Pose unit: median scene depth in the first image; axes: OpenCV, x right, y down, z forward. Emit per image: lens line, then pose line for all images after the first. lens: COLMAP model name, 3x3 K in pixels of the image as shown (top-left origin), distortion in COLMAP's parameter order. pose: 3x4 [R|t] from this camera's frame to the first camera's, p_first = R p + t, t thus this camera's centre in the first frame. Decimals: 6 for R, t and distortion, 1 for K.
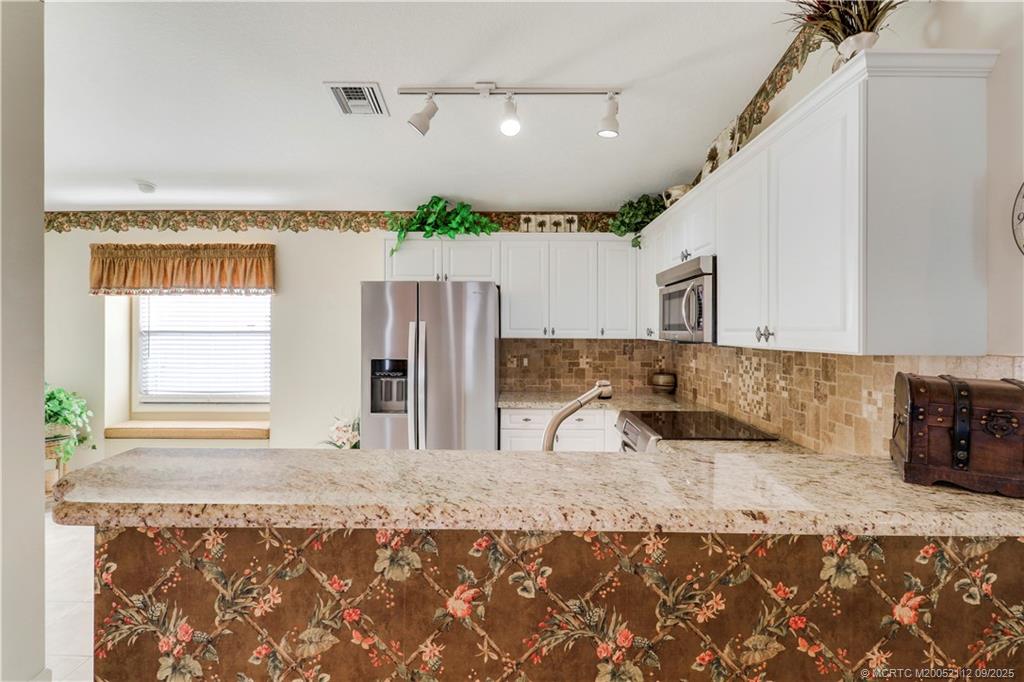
lens RADIAL K [[480.5, 0, 510.6], [0, 480.5, 335.1], [0, 0, 1]] dist [0.003082, -0.012558]
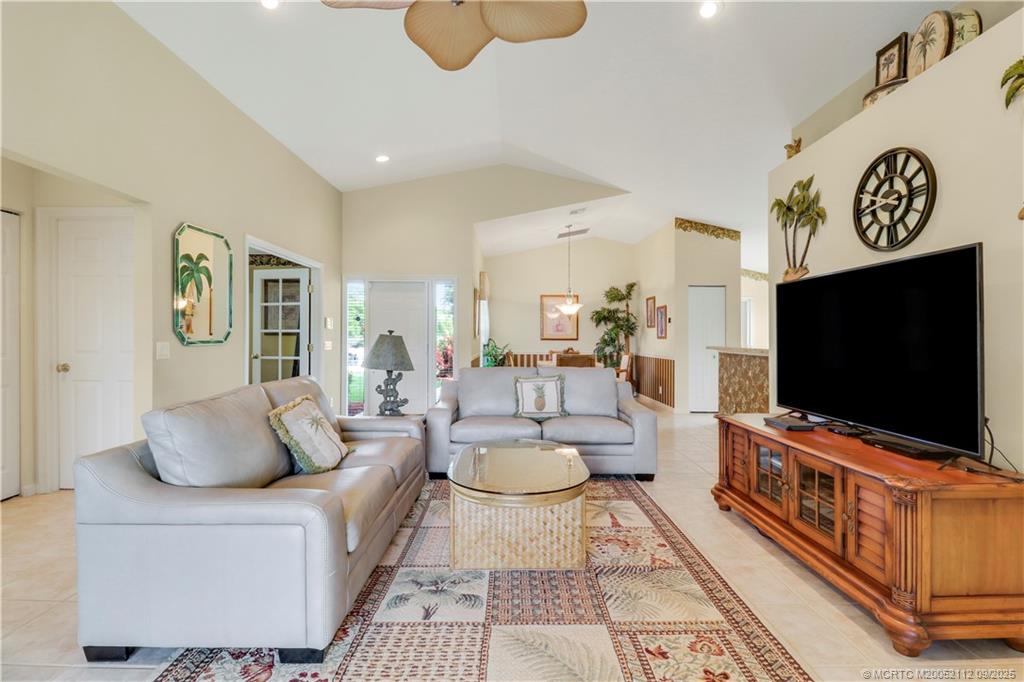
lens RADIAL K [[480.5, 0, 524.0], [0, 480.5, 327.2], [0, 0, 1]] dist [0.003082, -0.012558]
pose [[0.035769, -0.027571, -0.998980, 1.644033], [-0.017258, 0.999453, -0.028202, 0.084893], [0.999211, 0.018249, 0.035274, -0.532243]]
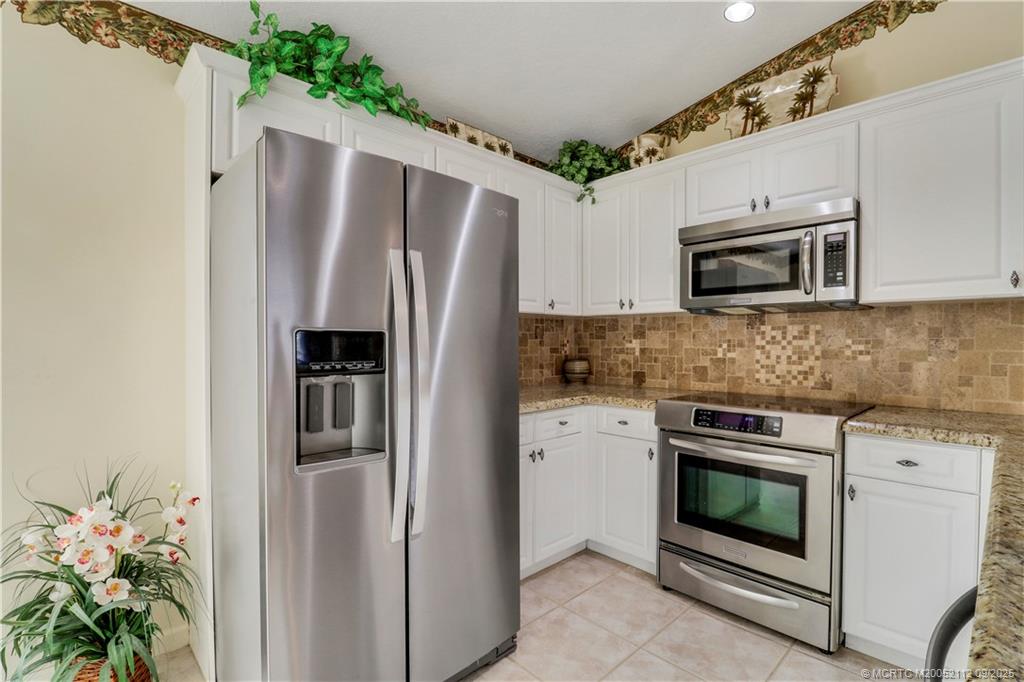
lens RADIAL K [[480.5, 0, 513.0], [0, 480.5, 340.2], [0, 0, 1]] dist [0.003082, -0.012558]
pose [[0.706453, -0.001092, 0.707759, -0.413724], [0.010020, 0.999914, -0.008458, 0.059368], [-0.707689, 0.013067, 0.706403, 0.551448]]
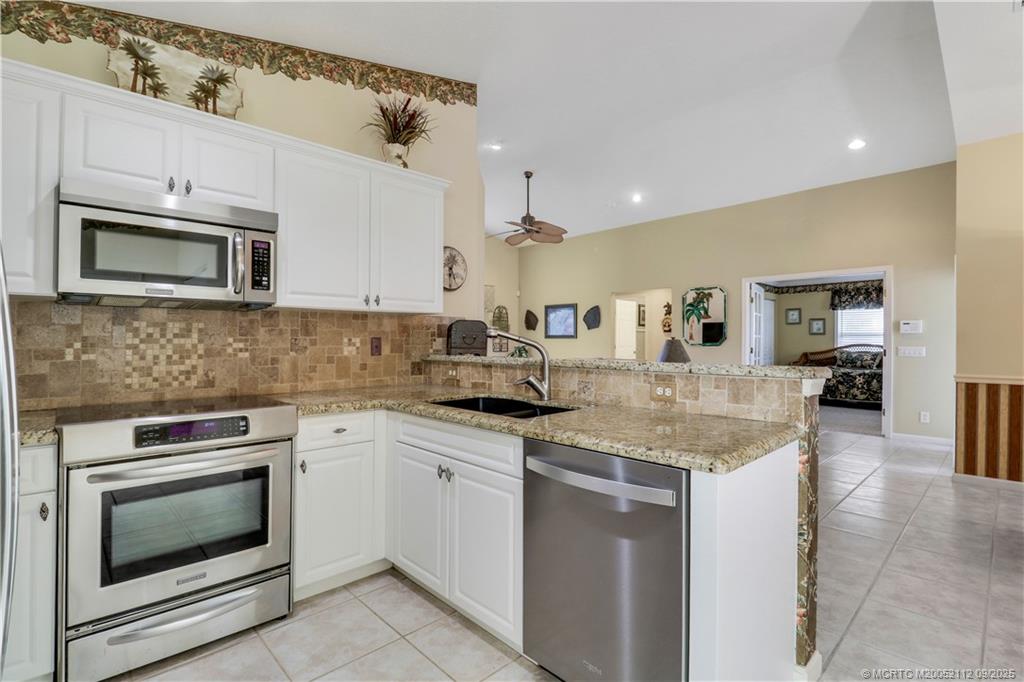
lens RADIAL K [[480.5, 0, 525.0], [0, 480.5, 342.1], [0, 0, 1]] dist [0.003082, -0.012558]
pose [[-0.714643, -0.005343, 0.699469, -0.422593], [0.005553, 0.999896, 0.013311, 0.056531], [-0.699467, 0.013396, -0.714539, 0.894011]]
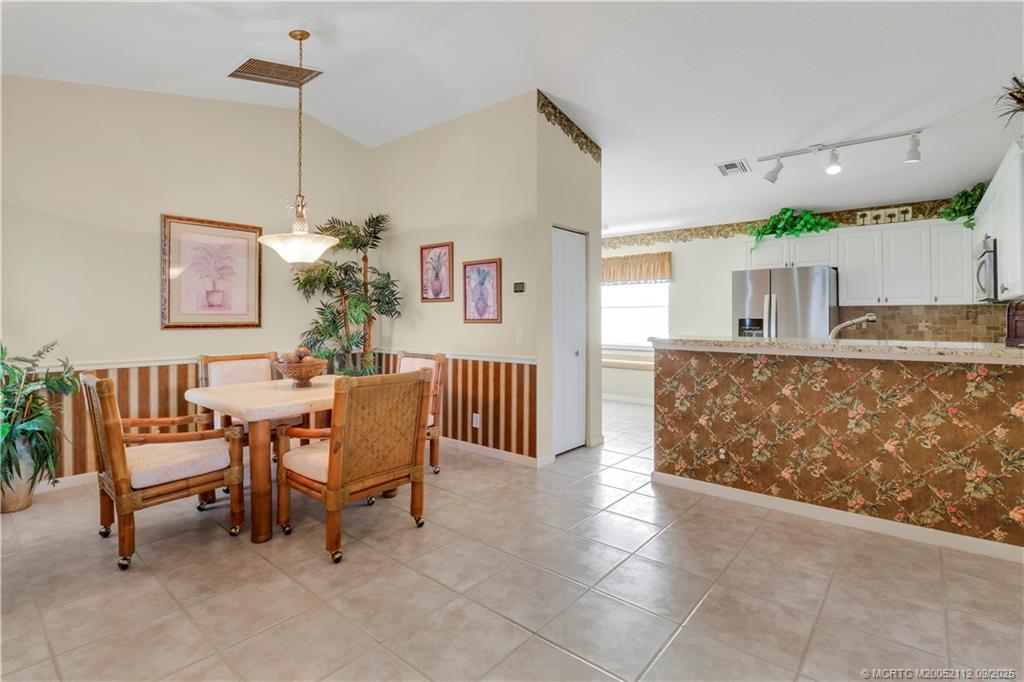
lens RADIAL K [[480.5, 0, 516.6], [0, 480.5, 317.5], [0, 0, 1]] dist [0.003082, -0.012558]
pose [[0.777411, -0.004730, -0.628975, 0.136313], [-0.003087, 0.999931, -0.011335, 0.062216], [0.628985, 0.010754, 0.777343, -0.679790]]
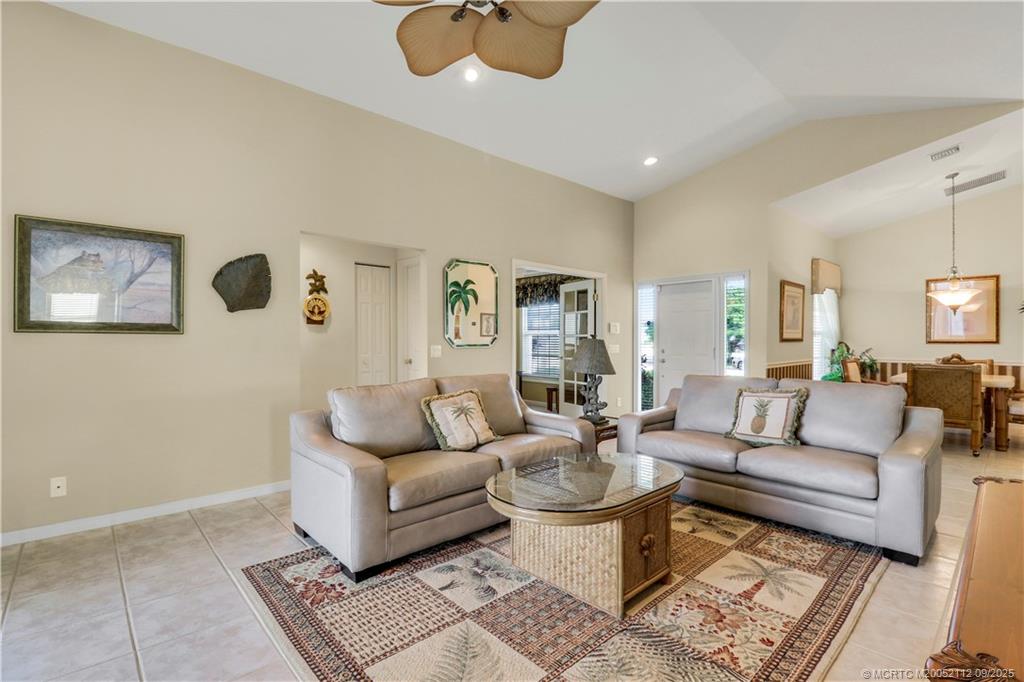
lens RADIAL K [[480.5, 0, 514.5], [0, 480.5, 336.3], [0, 0, 1]] dist [0.003082, -0.012558]
pose [[-0.721873, -0.009824, -0.691956, 1.440885], [-0.011590, 0.999931, -0.002105, 0.073604], [0.691929, 0.006500, -0.721936, -0.078568]]
